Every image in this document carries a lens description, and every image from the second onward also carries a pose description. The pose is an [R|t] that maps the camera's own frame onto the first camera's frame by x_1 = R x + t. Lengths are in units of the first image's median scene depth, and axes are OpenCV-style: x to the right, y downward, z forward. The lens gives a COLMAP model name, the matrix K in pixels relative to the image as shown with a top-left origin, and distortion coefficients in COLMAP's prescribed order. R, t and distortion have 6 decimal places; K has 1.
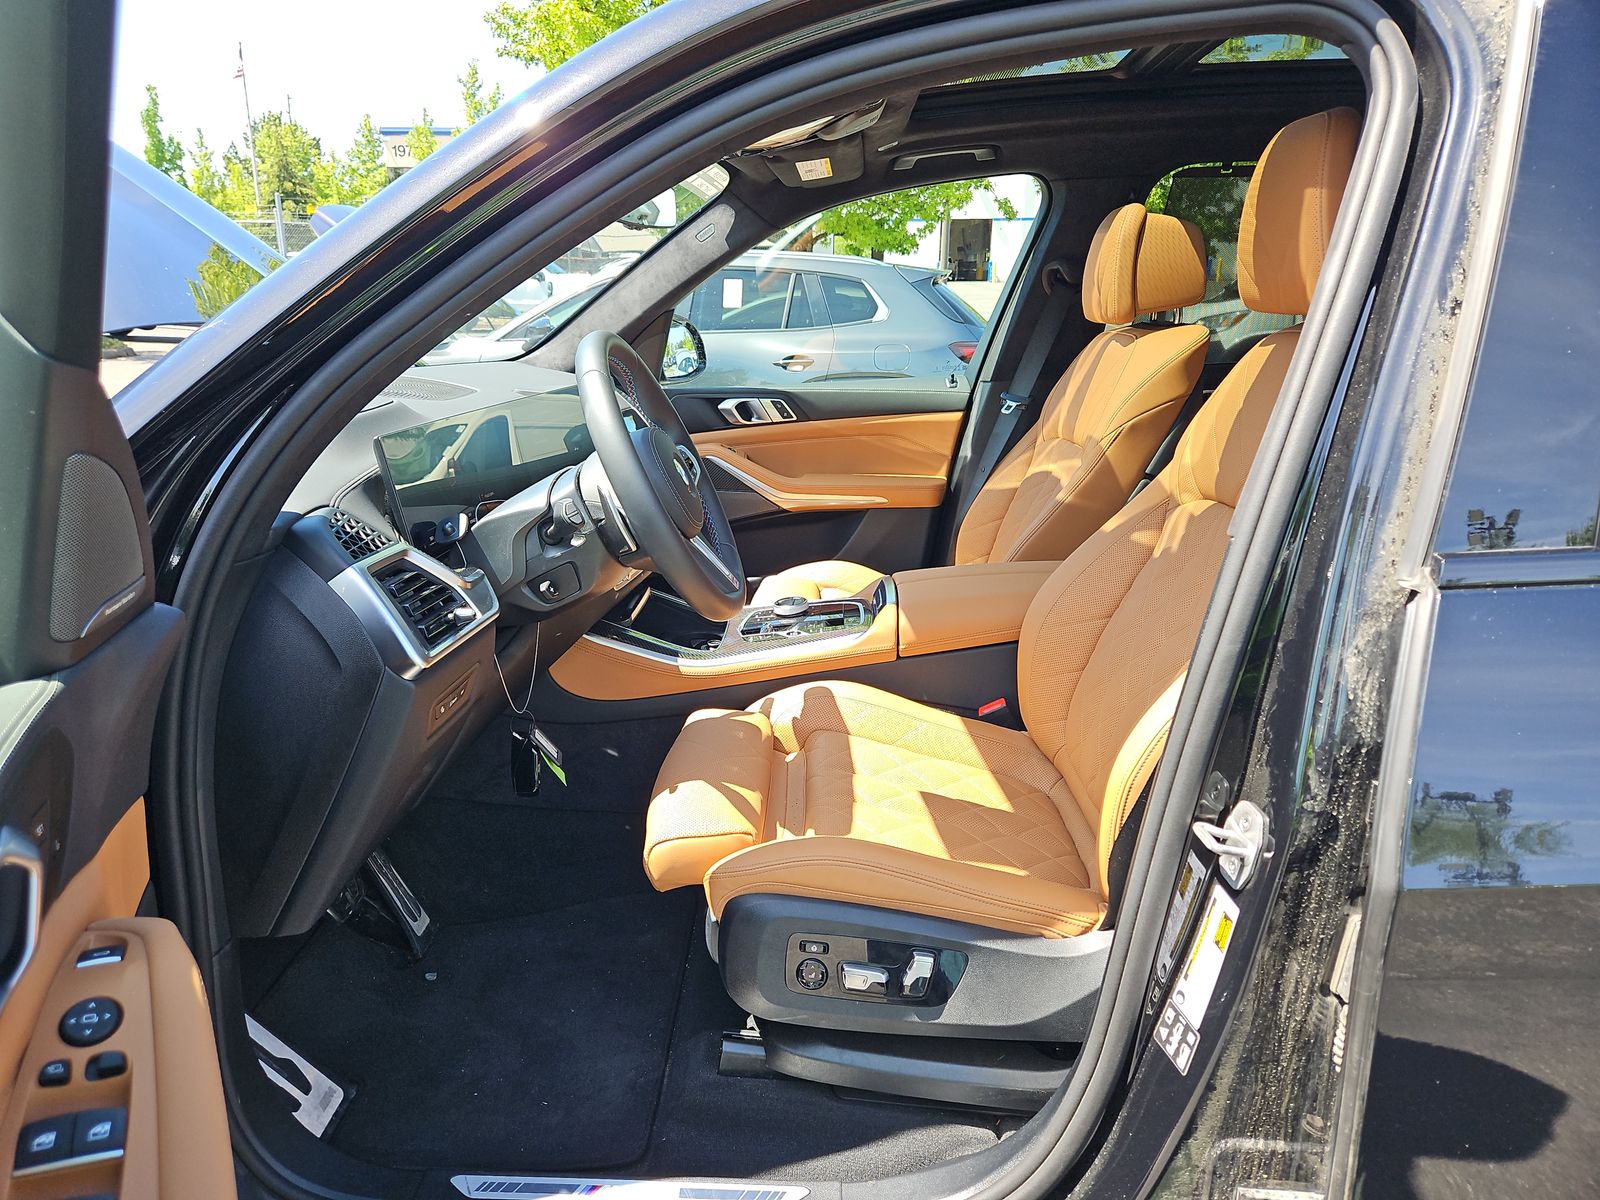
lens RADIAL K [[1150.9, 0, 751.9], [0, 1150.9, 560.9], [0, 0, 1]] dist [0.065131, -0.057597]
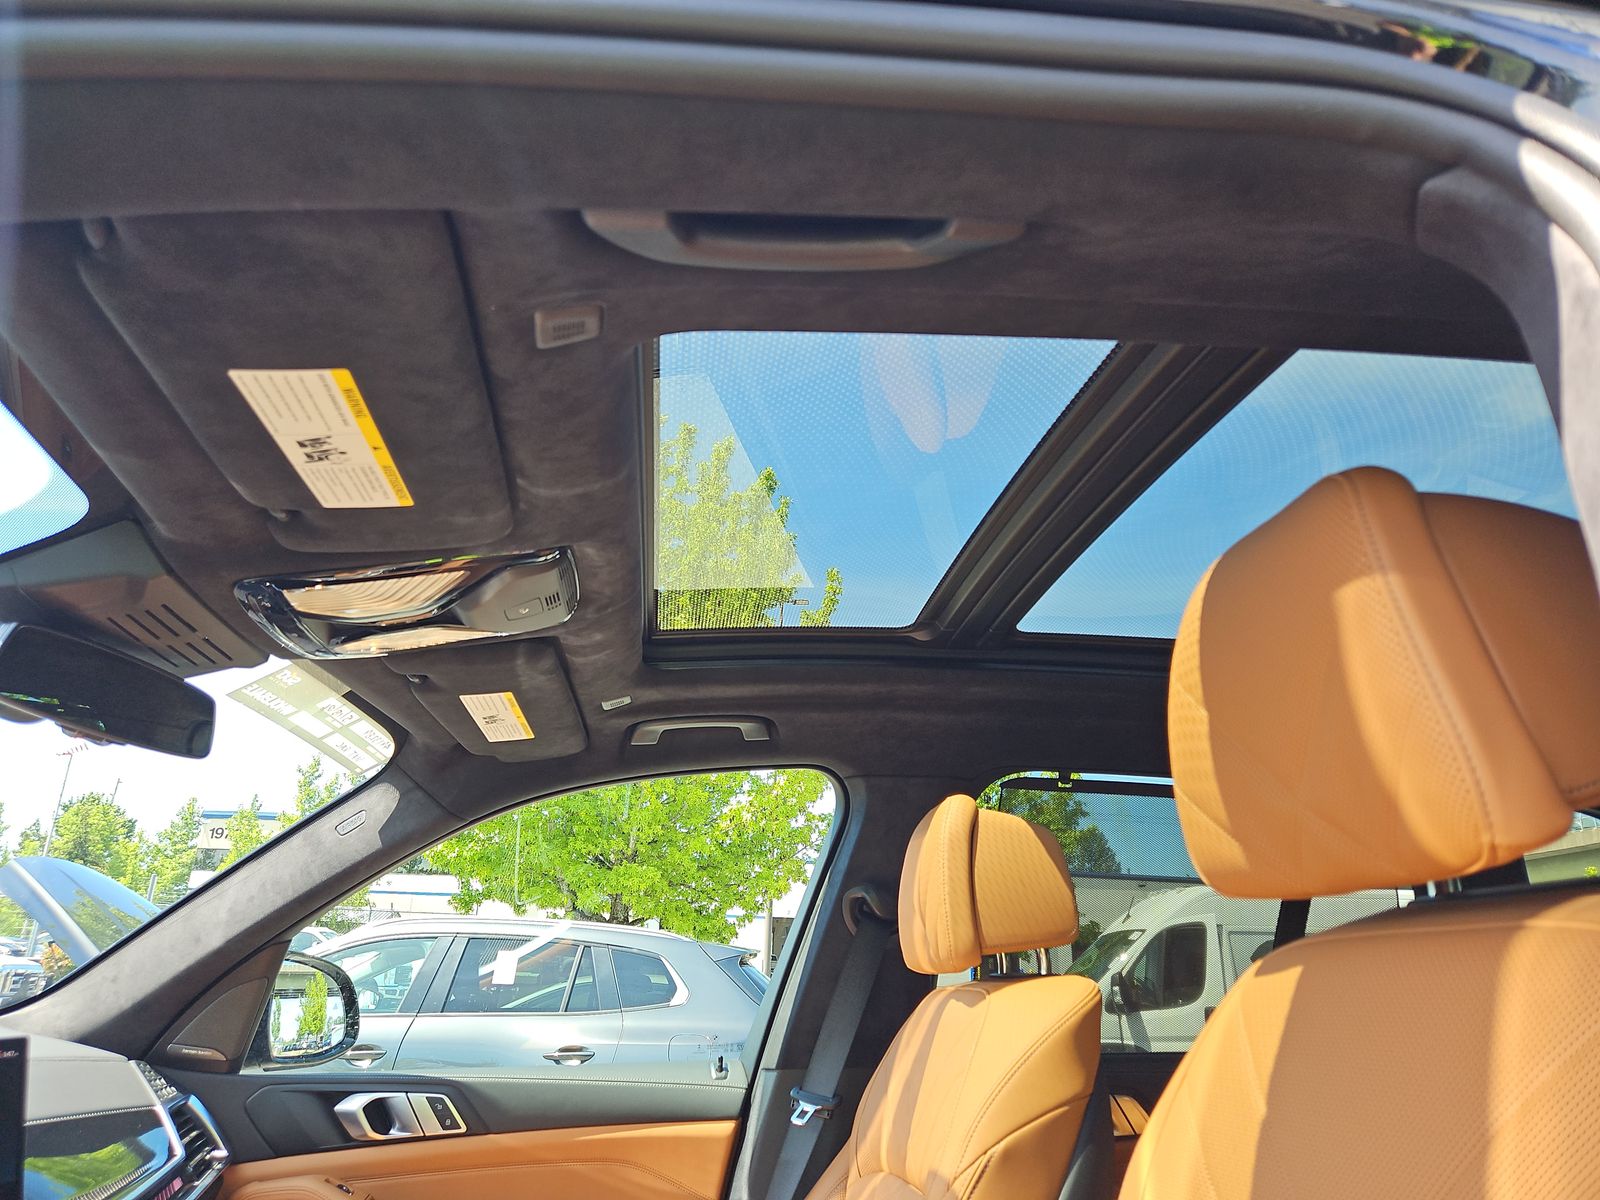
lens RADIAL K [[1150.9, 0, 751.9], [0, 1150.9, 560.9], [0, 0, 1]] dist [0.065131, -0.057597]
pose [[0.988872, 0.074487, 0.128776, 0.088895], [0.008275, 0.836740, -0.547538, -0.036799], [-0.148537, 0.542511, 0.826812, 0.309870]]
